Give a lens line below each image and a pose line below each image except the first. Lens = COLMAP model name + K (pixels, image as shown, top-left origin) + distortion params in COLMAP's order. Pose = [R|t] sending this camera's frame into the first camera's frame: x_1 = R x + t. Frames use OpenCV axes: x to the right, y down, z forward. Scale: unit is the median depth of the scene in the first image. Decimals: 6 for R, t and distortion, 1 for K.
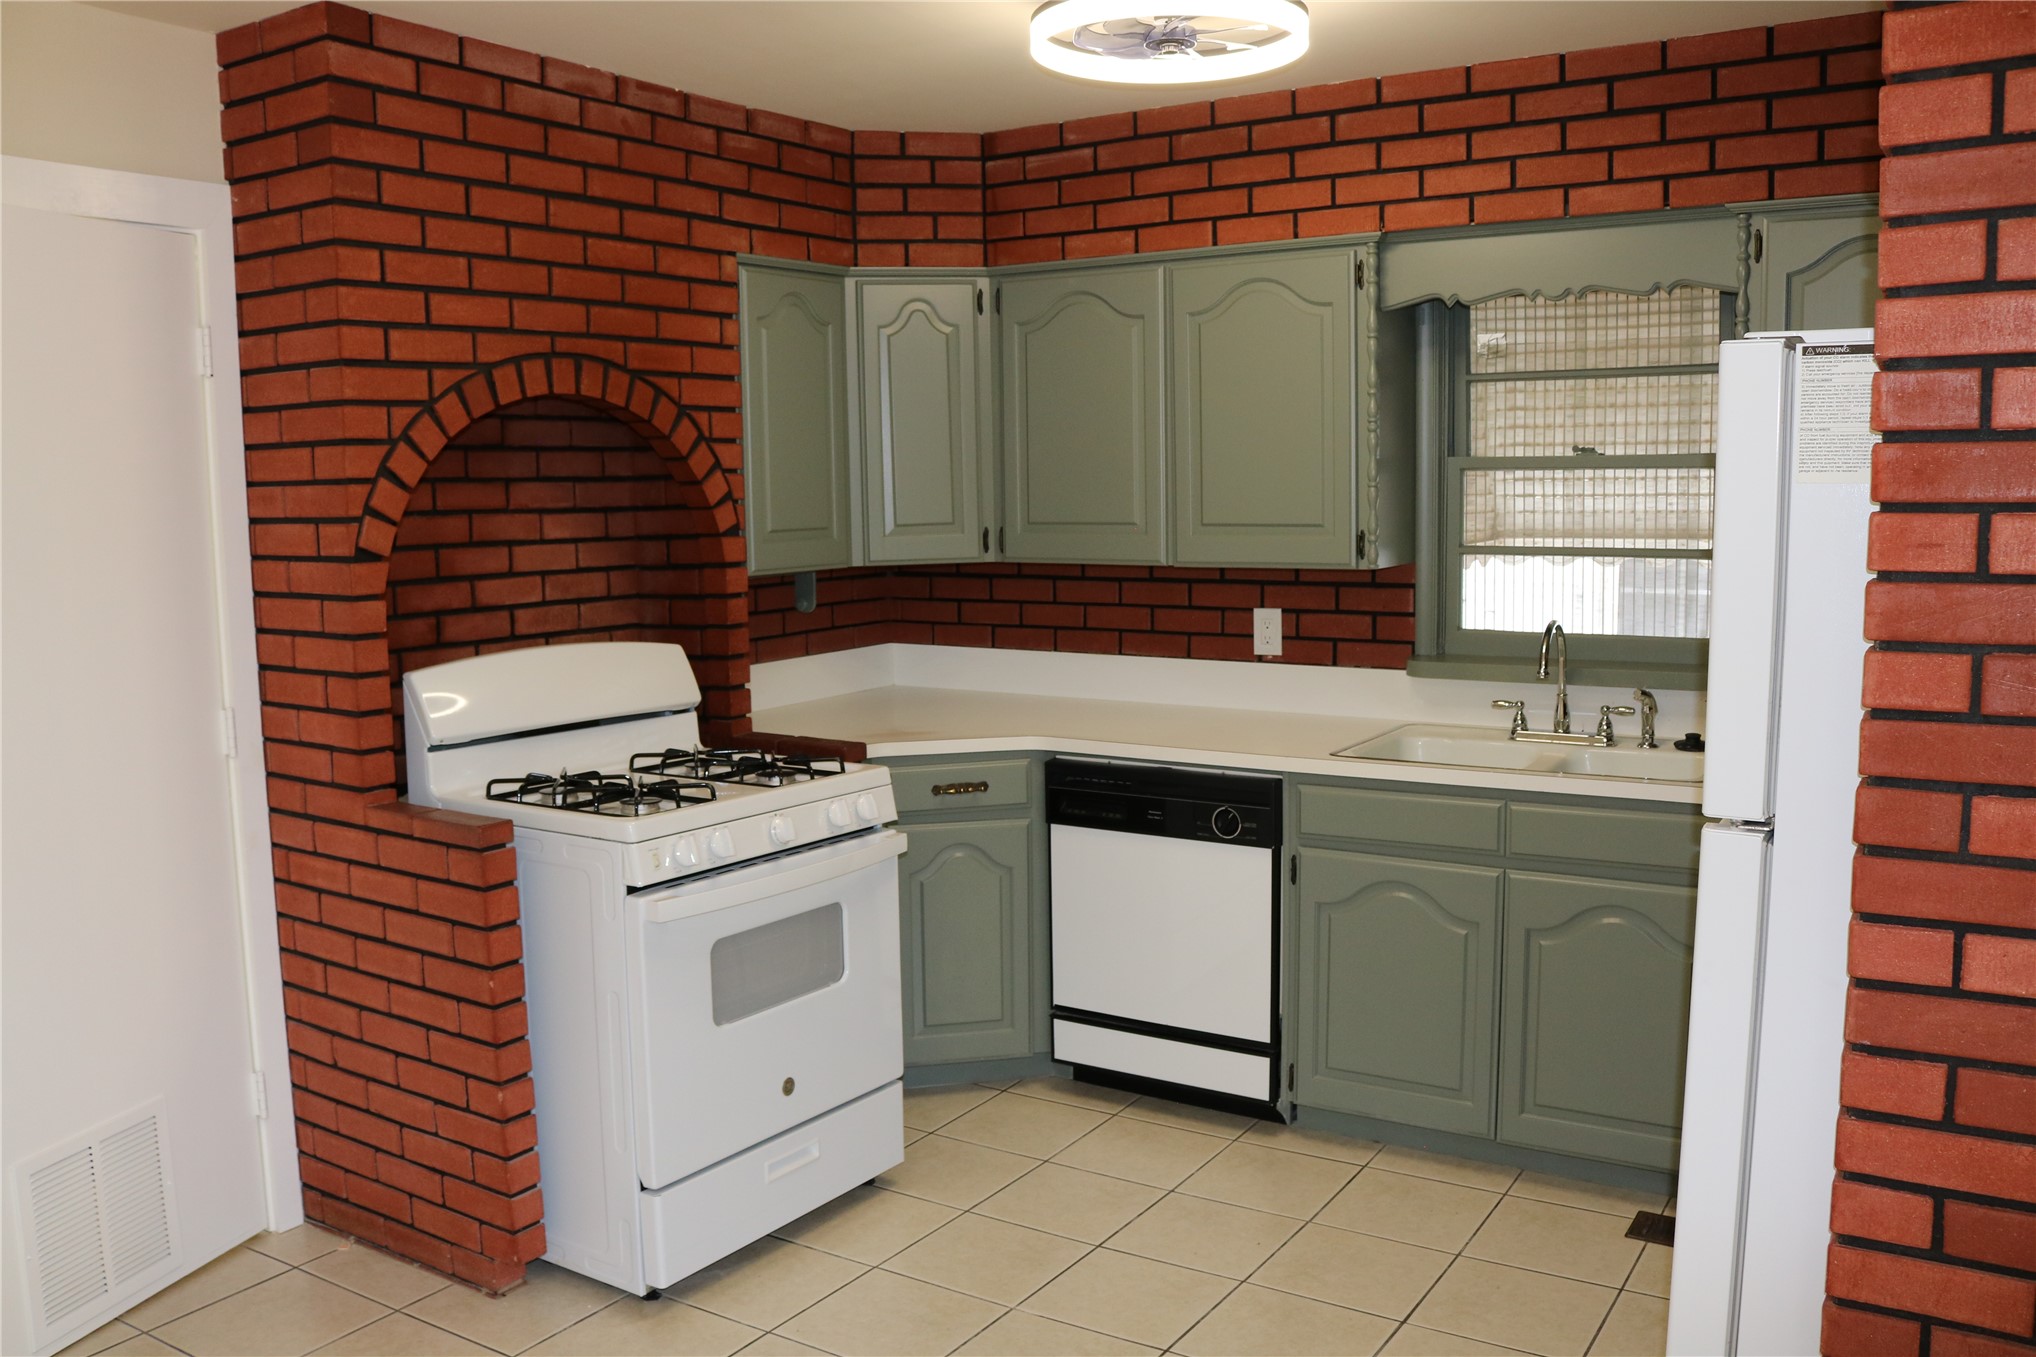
lens RADIAL K [[1702.8, 0, 1021.5], [0, 1702.8, 695.0], [0, 0, 1]] dist [-0.098539, 0.035217]
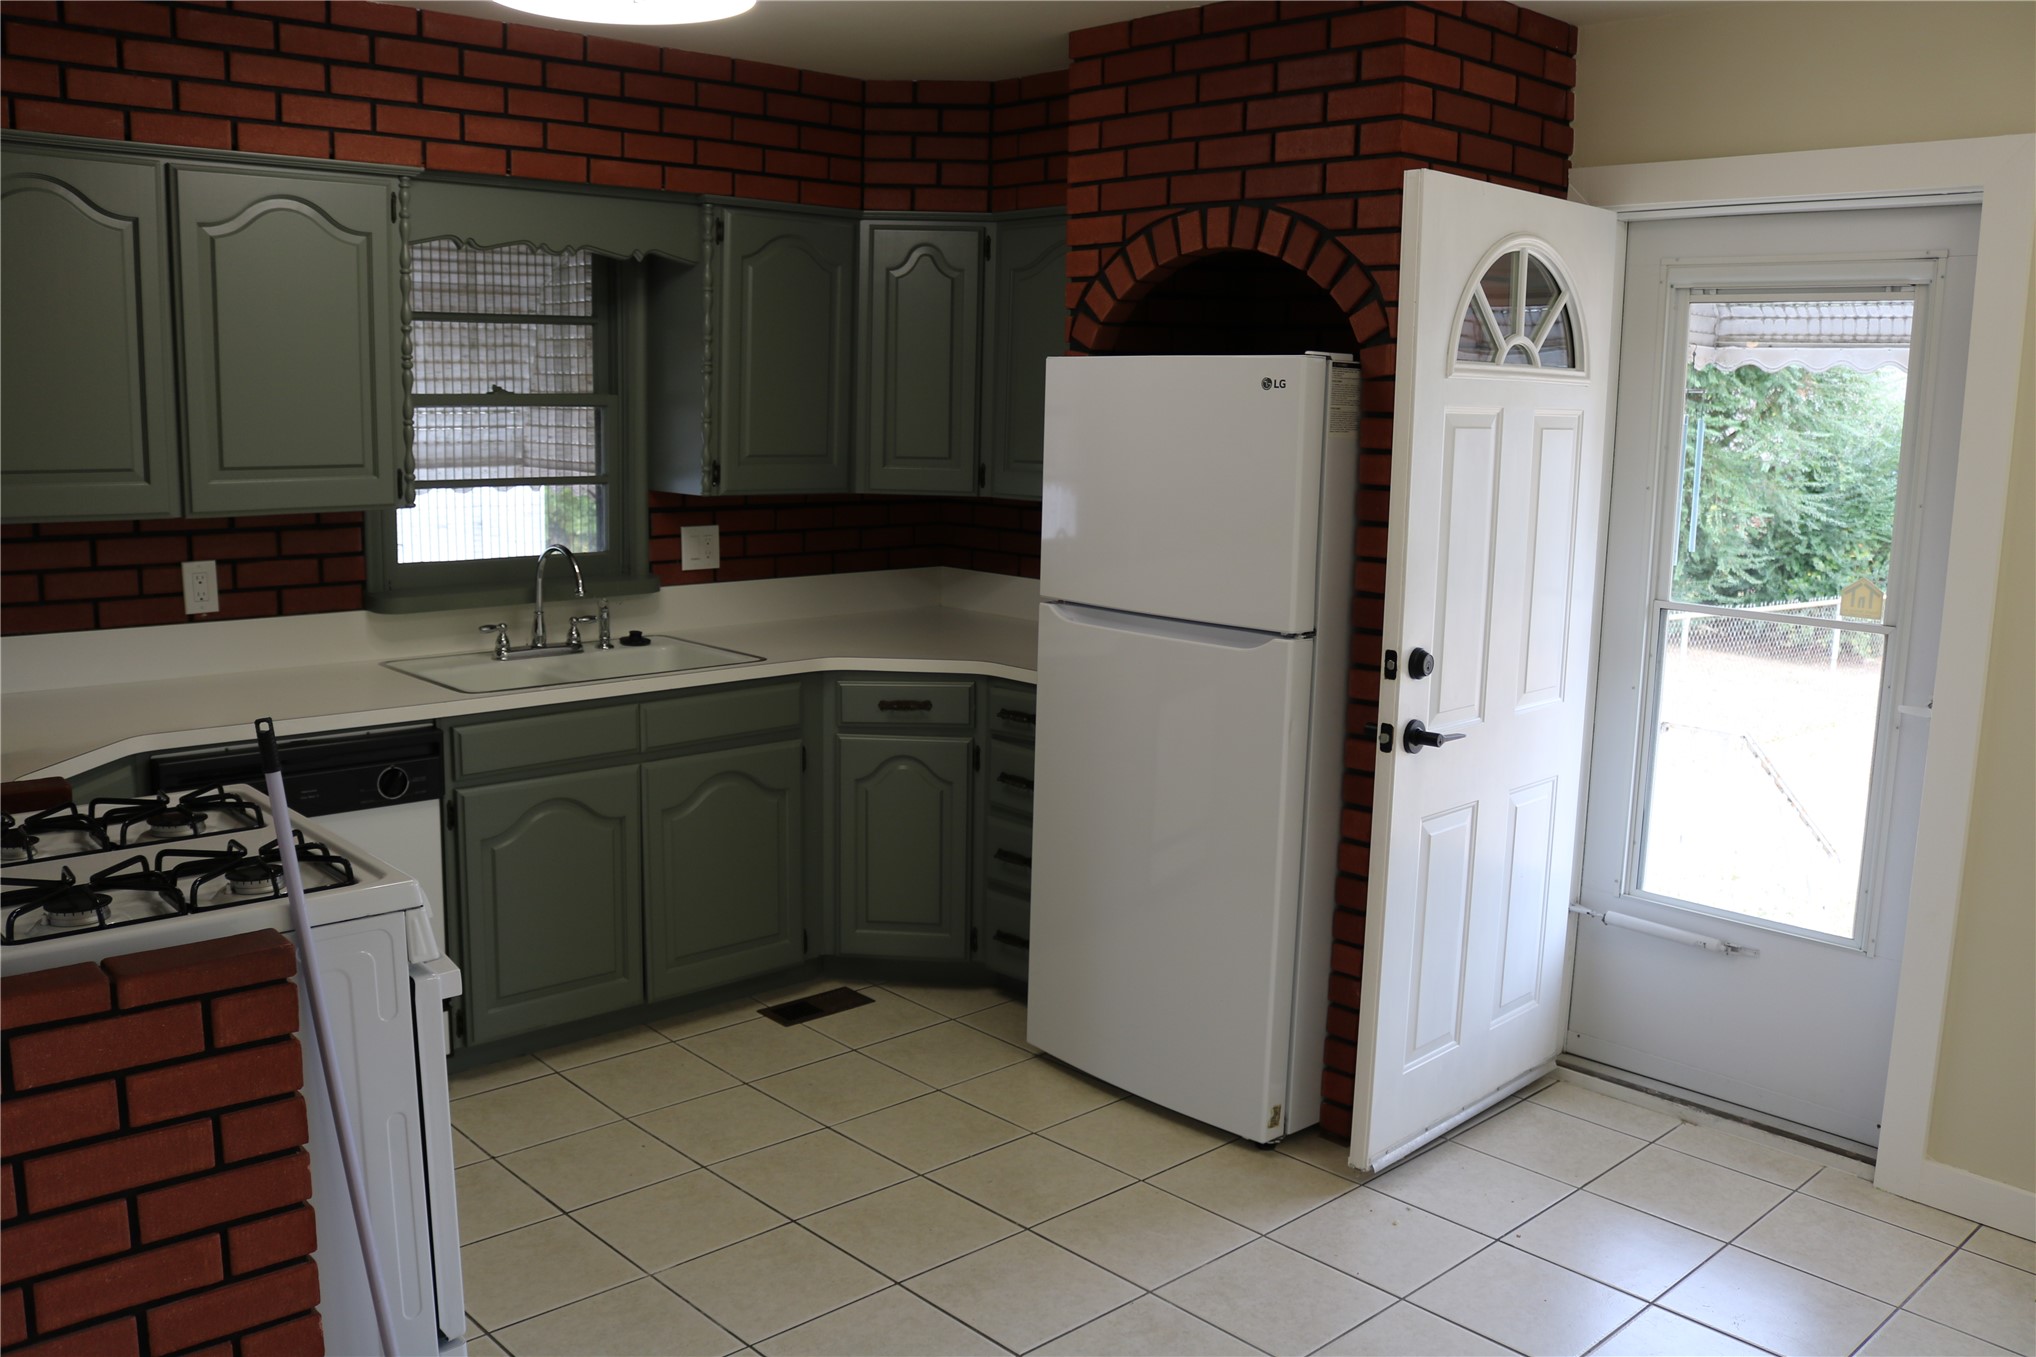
lens RADIAL K [[1702.8, 0, 1023.3], [0, 1702.8, 670.9], [0, 0, 1]] dist [-0.098539, 0.035217]
pose [[0.254676, -0.135469, 0.957491, -0.656922], [0.105274, 0.988138, 0.111804, -0.051872], [-0.961279, 0.072325, 0.265917, 0.403225]]
